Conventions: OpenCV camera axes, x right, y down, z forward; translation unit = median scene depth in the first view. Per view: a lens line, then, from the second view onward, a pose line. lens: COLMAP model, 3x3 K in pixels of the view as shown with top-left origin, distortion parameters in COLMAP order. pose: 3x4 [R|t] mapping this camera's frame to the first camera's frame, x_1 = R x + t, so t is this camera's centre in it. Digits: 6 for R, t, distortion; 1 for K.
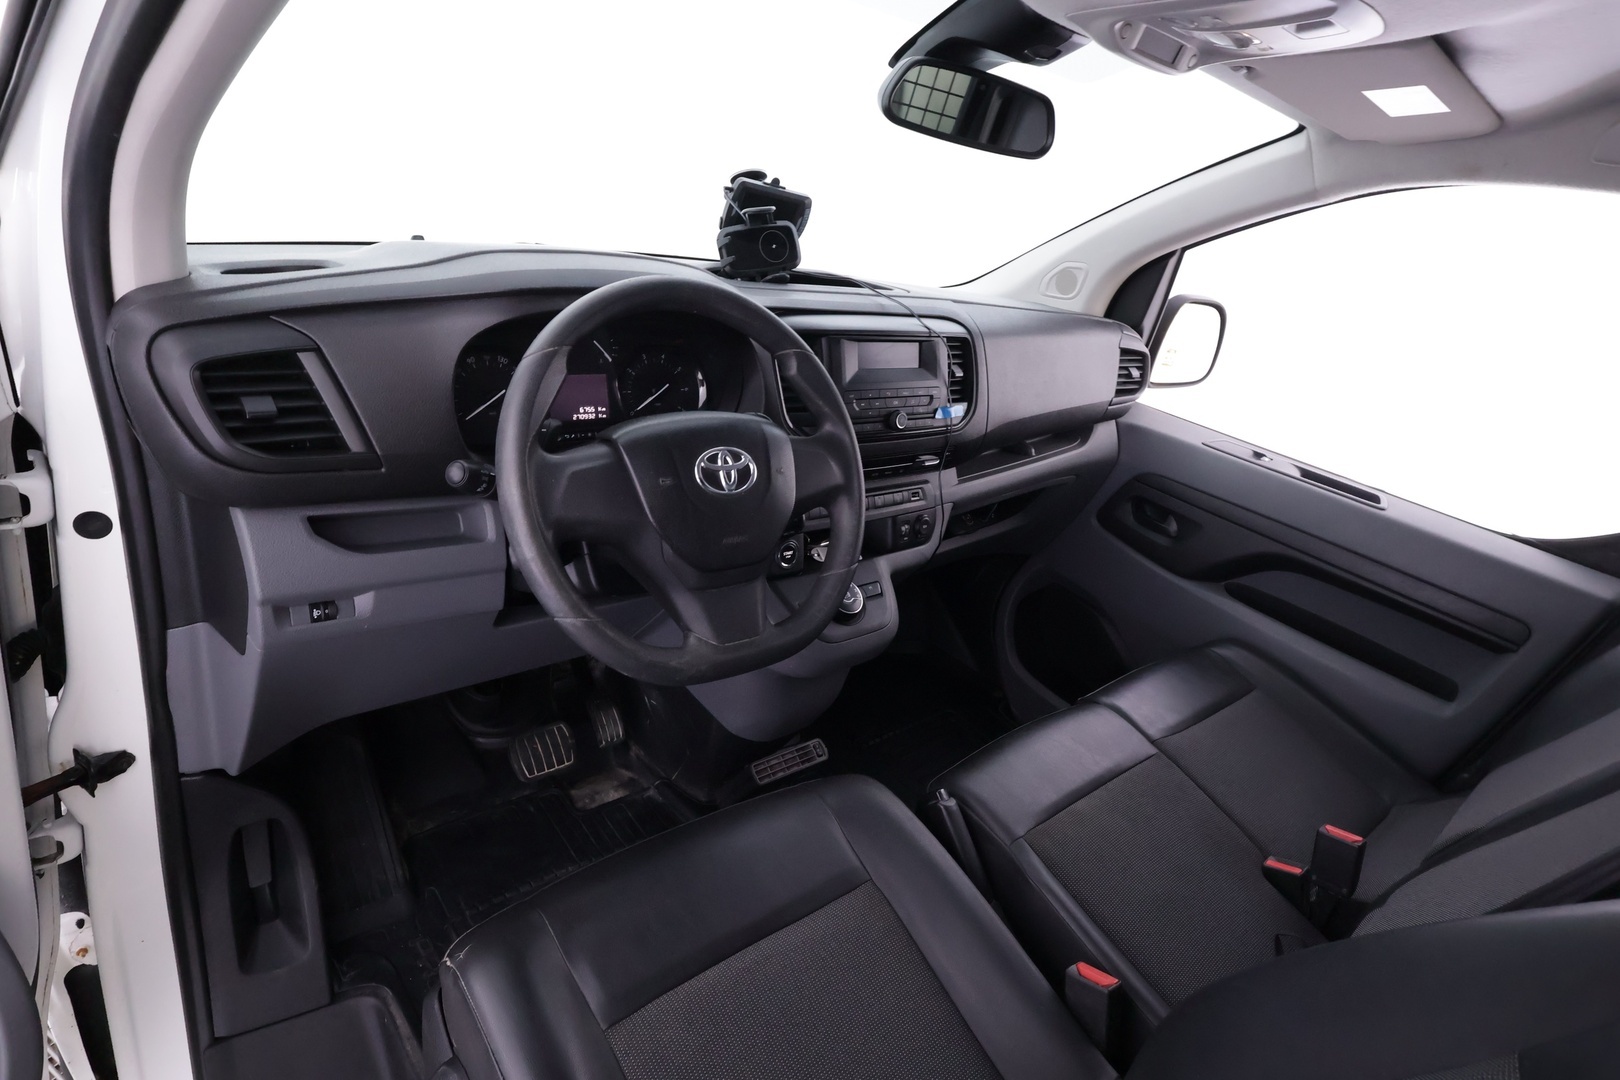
lens RADIAL K [[900.1, 0, 813.9], [0, 900.1, 579.5], [0, 0, 1]] dist [0.000189, 0.000013]
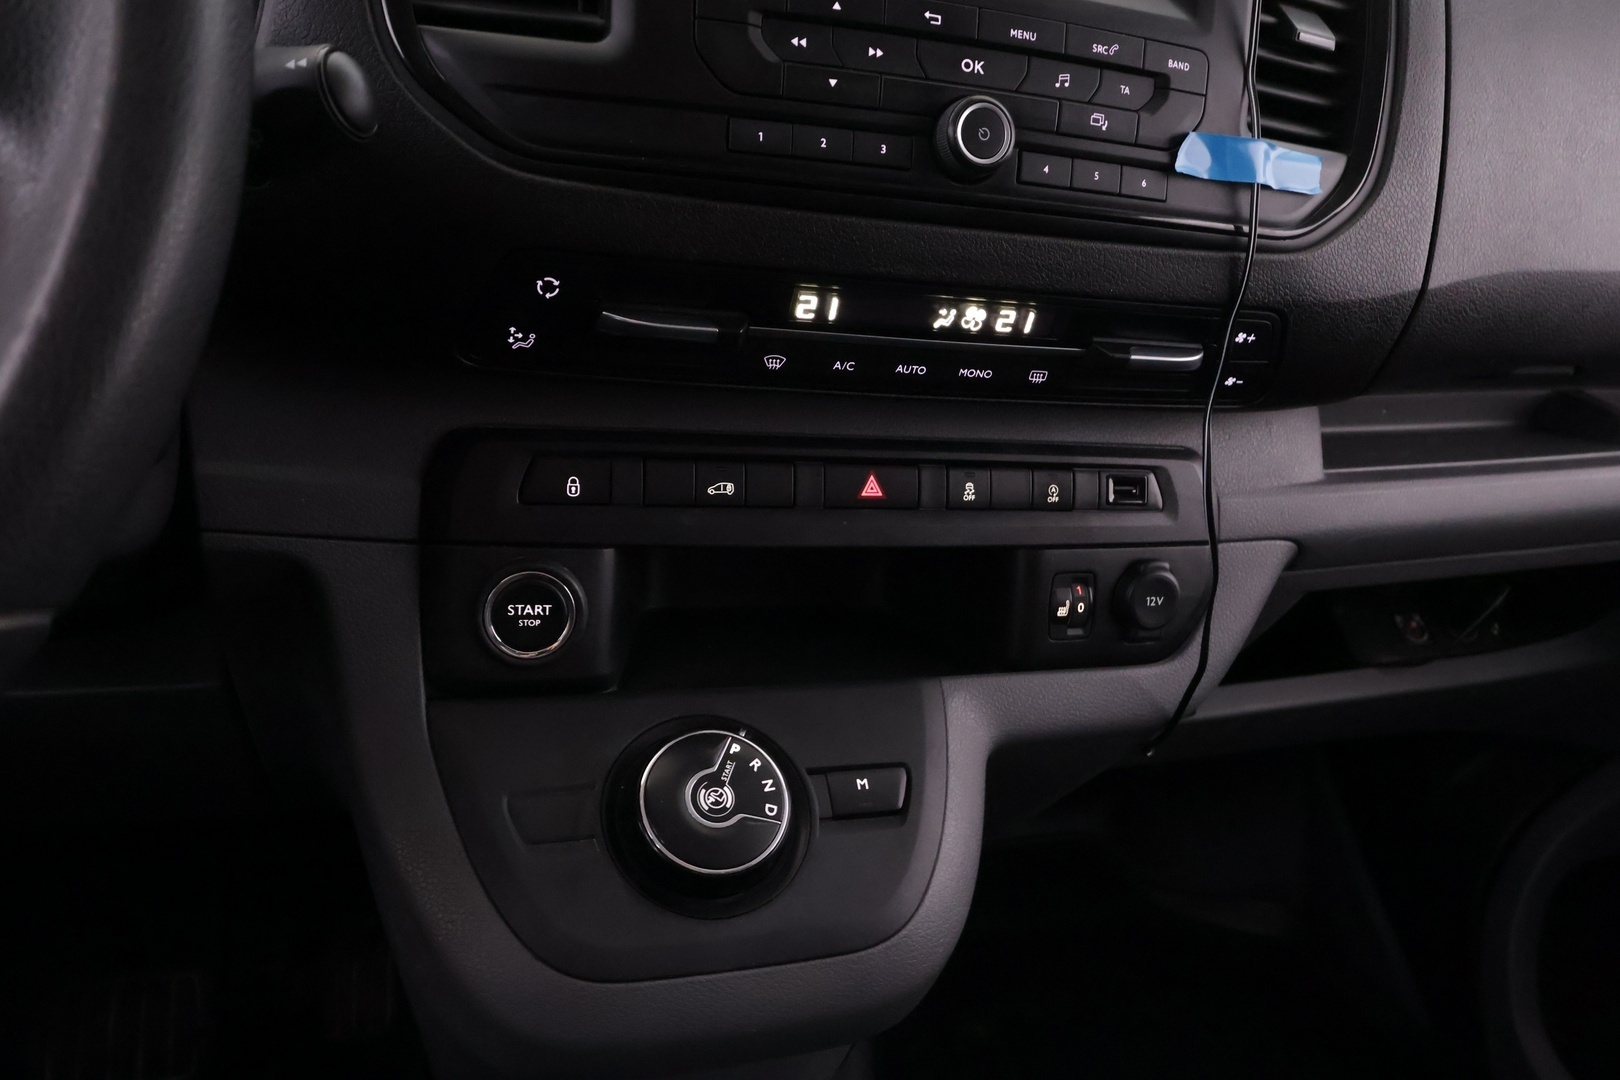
lens RADIAL K [[1152.9, 0, 810.0], [0, 1152.9, 540.0], [0, 0, 1]] dist [0.002897, 0.001467]
pose [[0.912490, 0.109279, -0.394233, 0.174069], [-0.155934, 0.983820, -0.088216, -0.030143], [0.378214, 0.141971, 0.914767, 0.649572]]
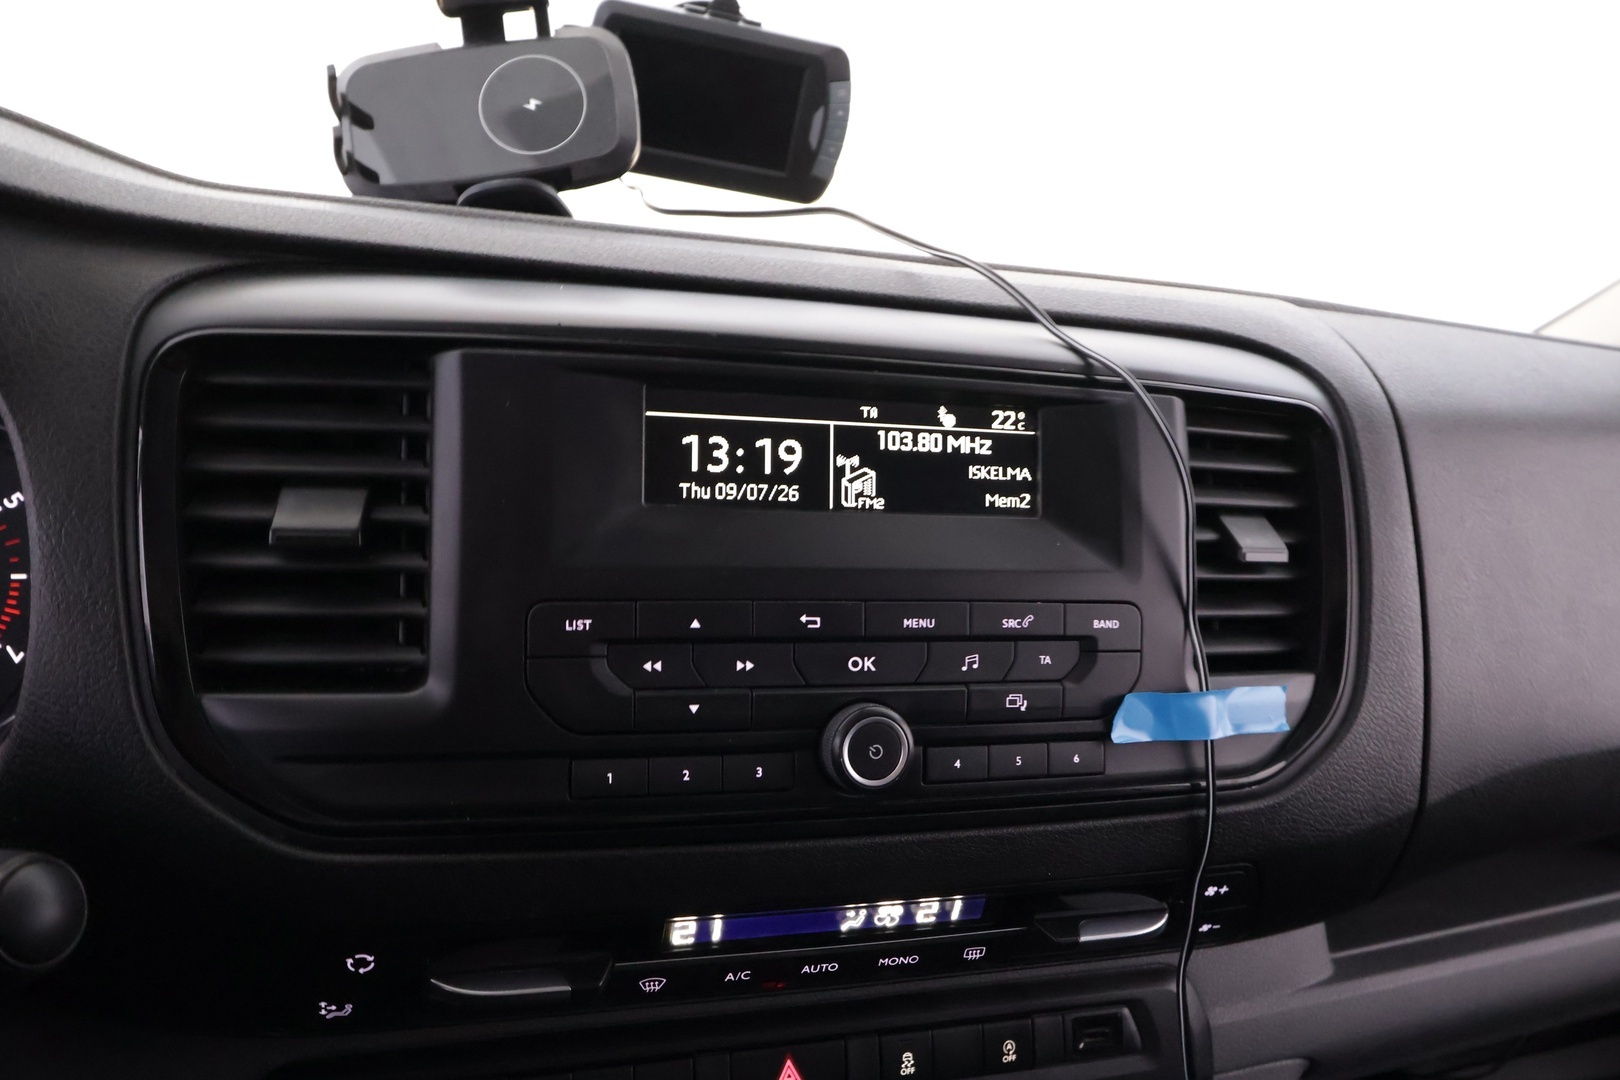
lens RADIAL K [[1152.9, 0, 810.0], [0, 1152.9, 540.0], [0, 0, 1]] dist [0.002897, 0.001467]
pose [[0.906738, 0.014224, -0.421455, 0.179030], [-0.122475, 0.965233, -0.230922, -0.146562], [0.403518, 0.261004, 0.876955, 0.682410]]
